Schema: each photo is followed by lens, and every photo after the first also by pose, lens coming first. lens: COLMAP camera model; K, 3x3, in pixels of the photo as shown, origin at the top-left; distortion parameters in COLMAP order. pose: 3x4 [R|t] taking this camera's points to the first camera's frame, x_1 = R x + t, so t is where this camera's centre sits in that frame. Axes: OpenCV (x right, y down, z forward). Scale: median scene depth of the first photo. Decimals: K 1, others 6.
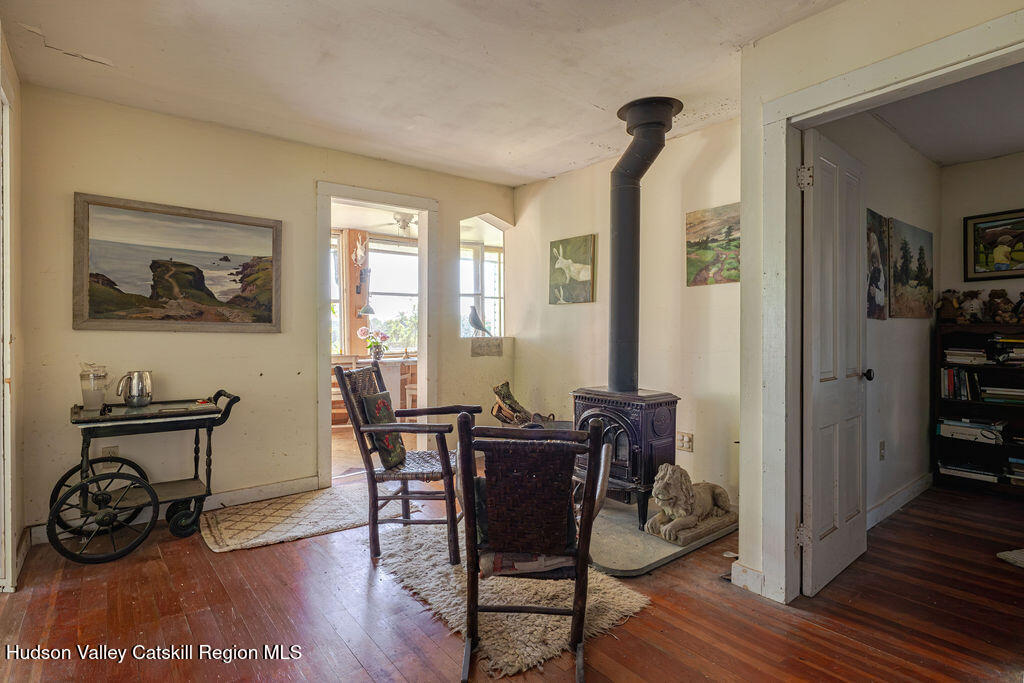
lens RADIAL K [[518.8, 0, 511.5], [0, 518.8, 335.9], [0, 0, 1]] dist [-0.003969, 0.000274]
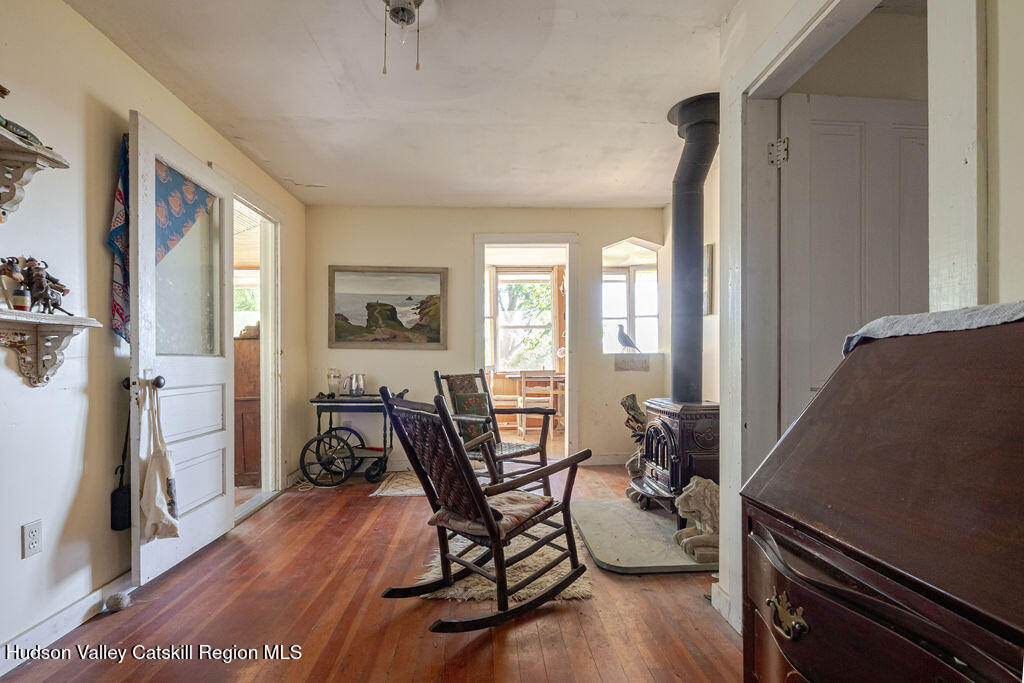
lens RADIAL K [[476.3, 0, 504.8], [0, 476.3, 361.4], [0, 0, 1]] dist [-0.005914, 0.002373]
pose [[0.823971, -0.001662, -0.566630, 0.426492], [0.001540, 0.999999, -0.000694, 0.028133], [0.566630, -0.000300, 0.823972, 0.059167]]
